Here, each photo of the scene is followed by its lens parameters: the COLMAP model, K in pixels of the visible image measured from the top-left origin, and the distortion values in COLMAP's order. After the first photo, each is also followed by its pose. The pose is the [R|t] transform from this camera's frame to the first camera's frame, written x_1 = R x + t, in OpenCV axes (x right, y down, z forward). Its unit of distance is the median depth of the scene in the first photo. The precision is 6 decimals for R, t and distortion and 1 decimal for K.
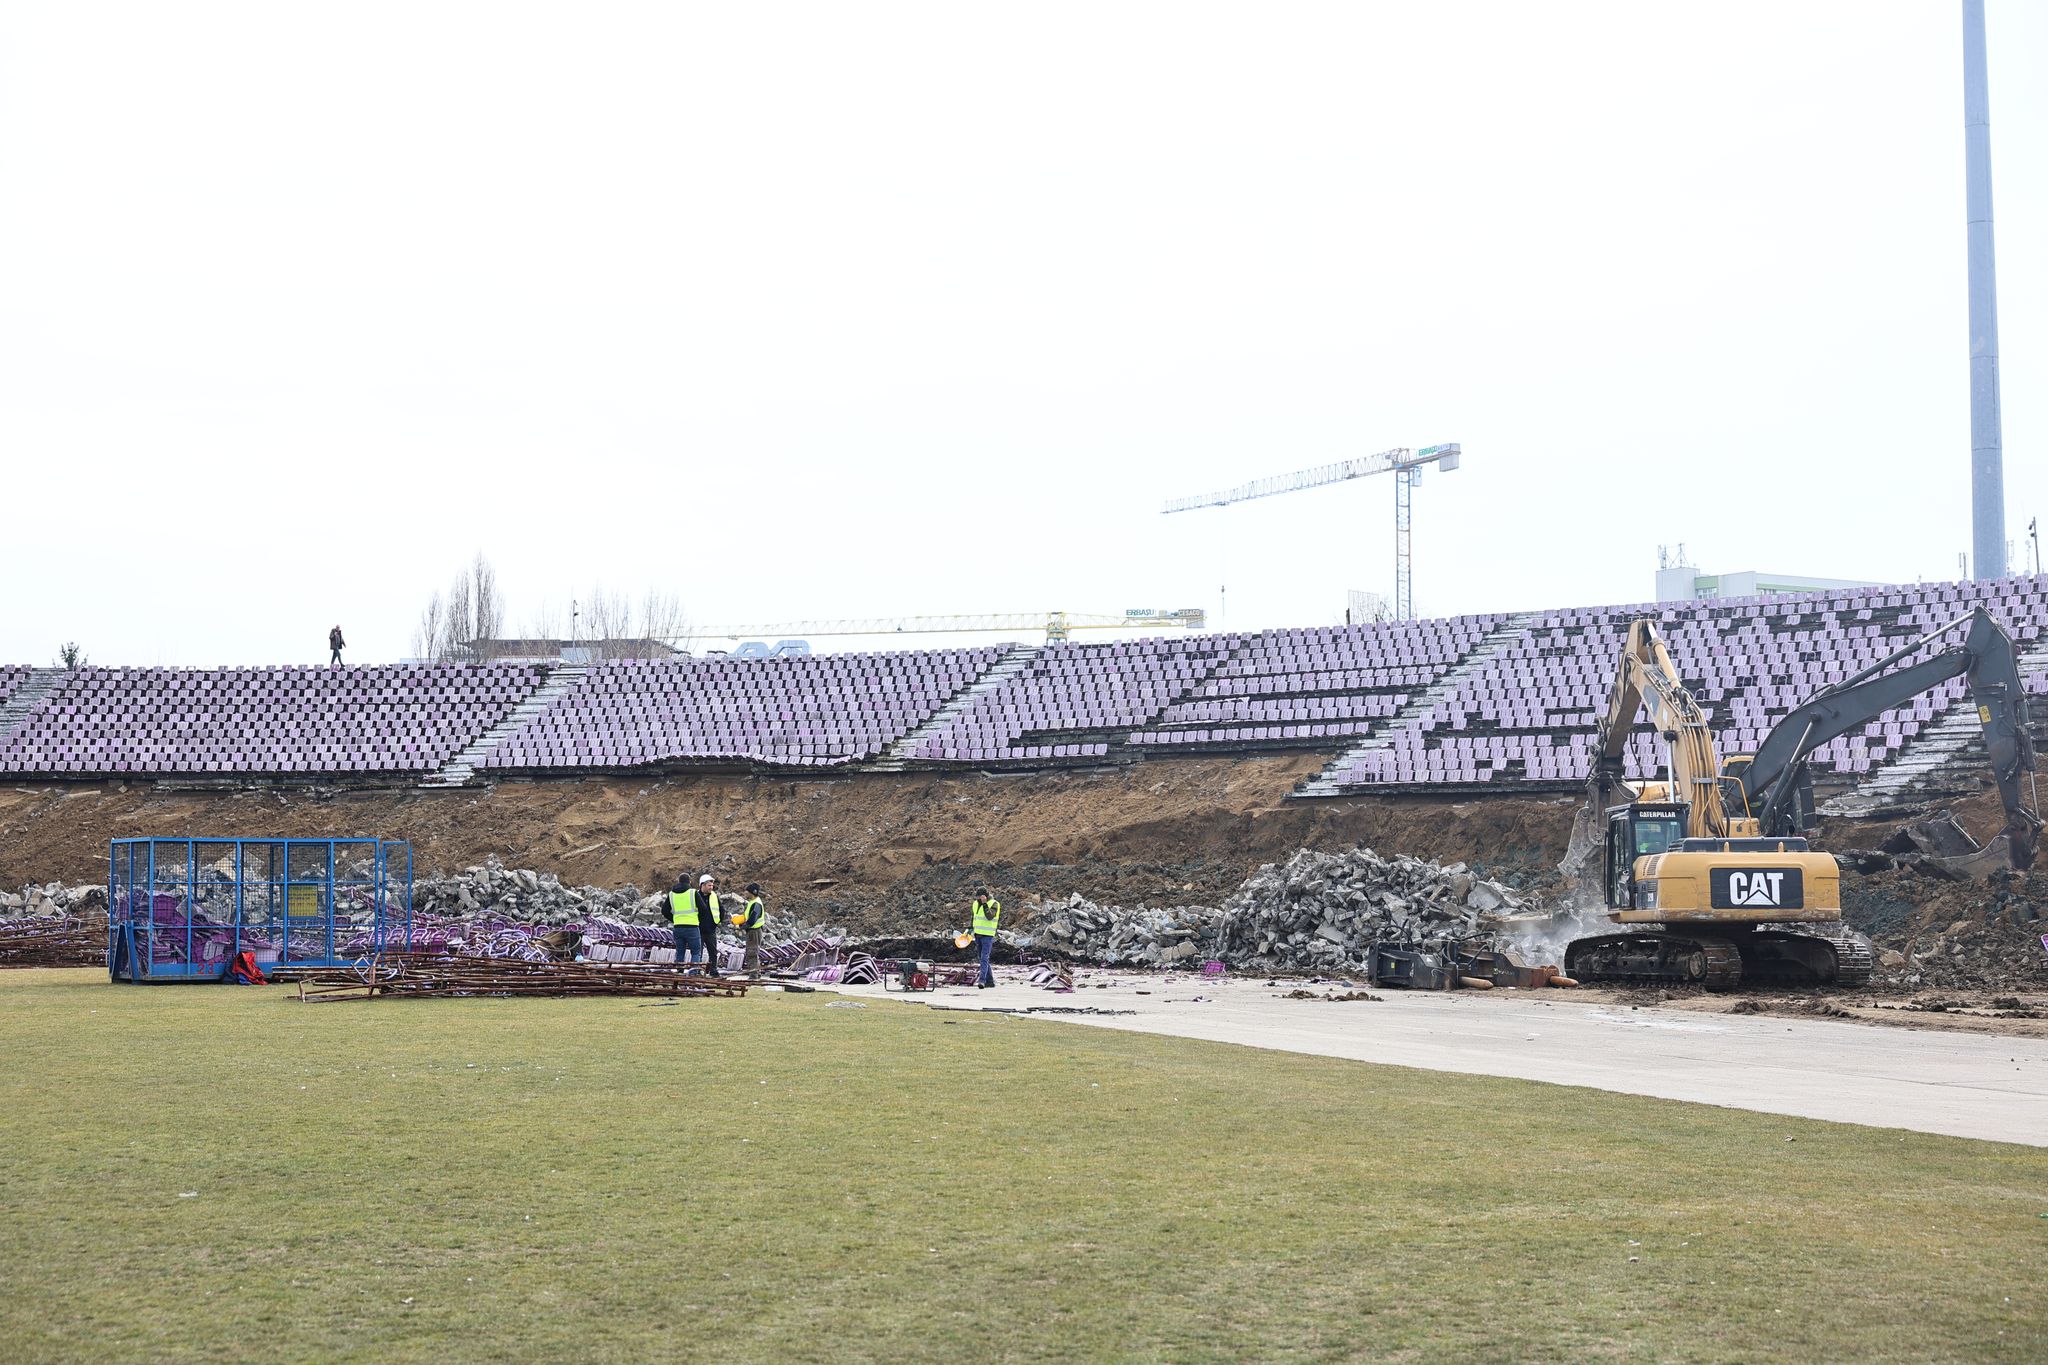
lens RADIAL K [[2651.9, 0, 1024.2], [0, 2651.9, 683.2], [0, 0, 1]] dist [0.008511, 0.000000]
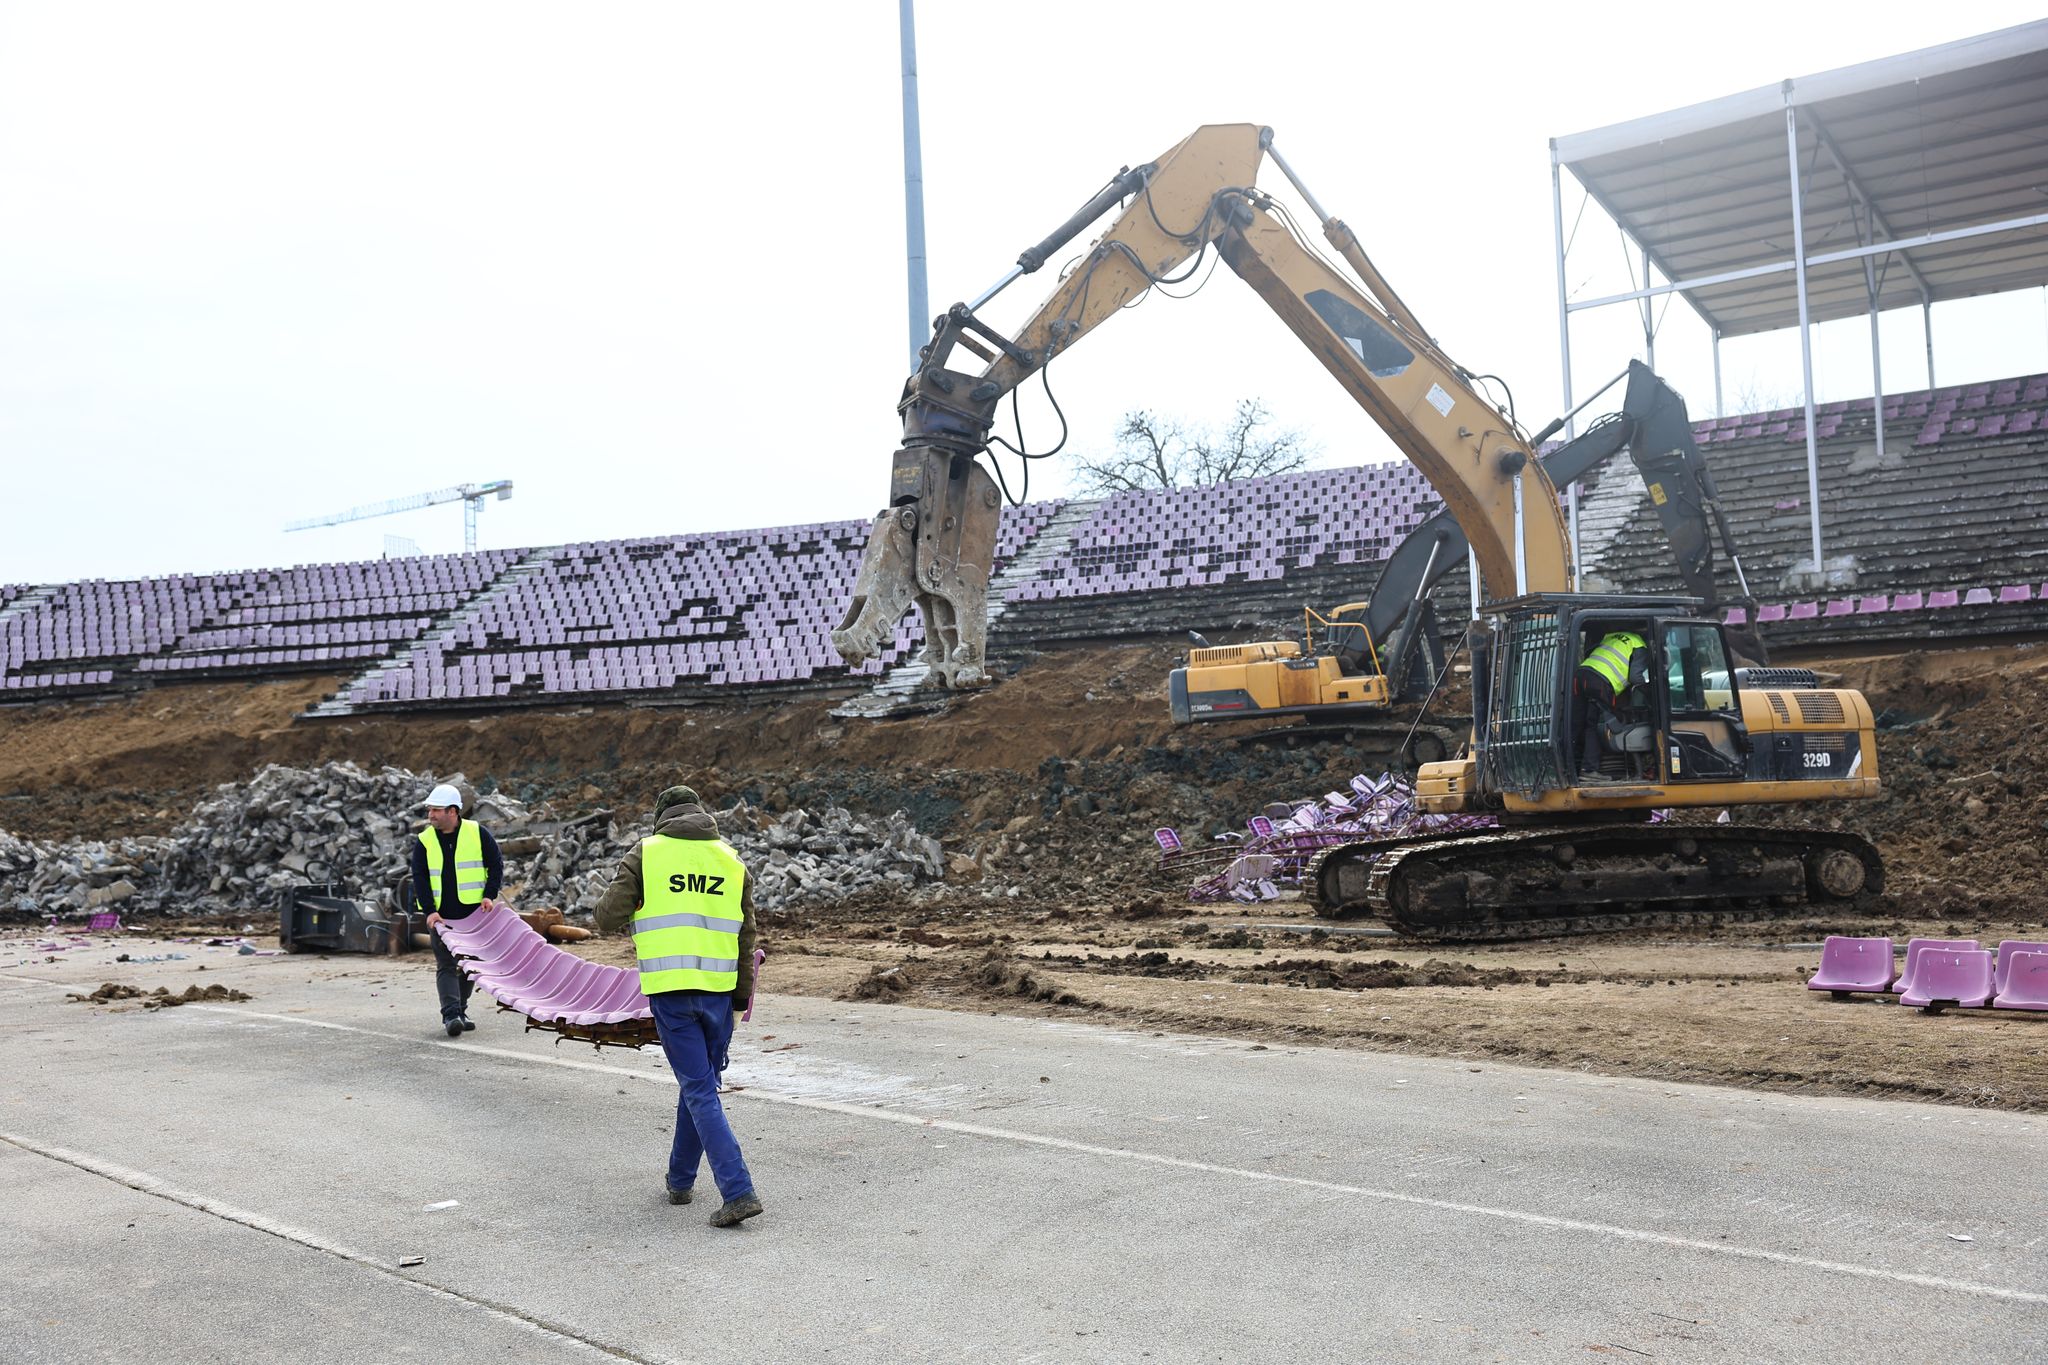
lens RADIAL K [[1810.0, 0, 1024.3], [0, 1810.0, 686.9], [0, 0, 1]] dist [0.009037, -0.001200]
pose [[0.906833, -0.012076, 0.421317, 0.063985], [0.006164, 0.999863, 0.015391, 0.024198], [-0.421445, -0.011360, 0.906783, 0.297226]]
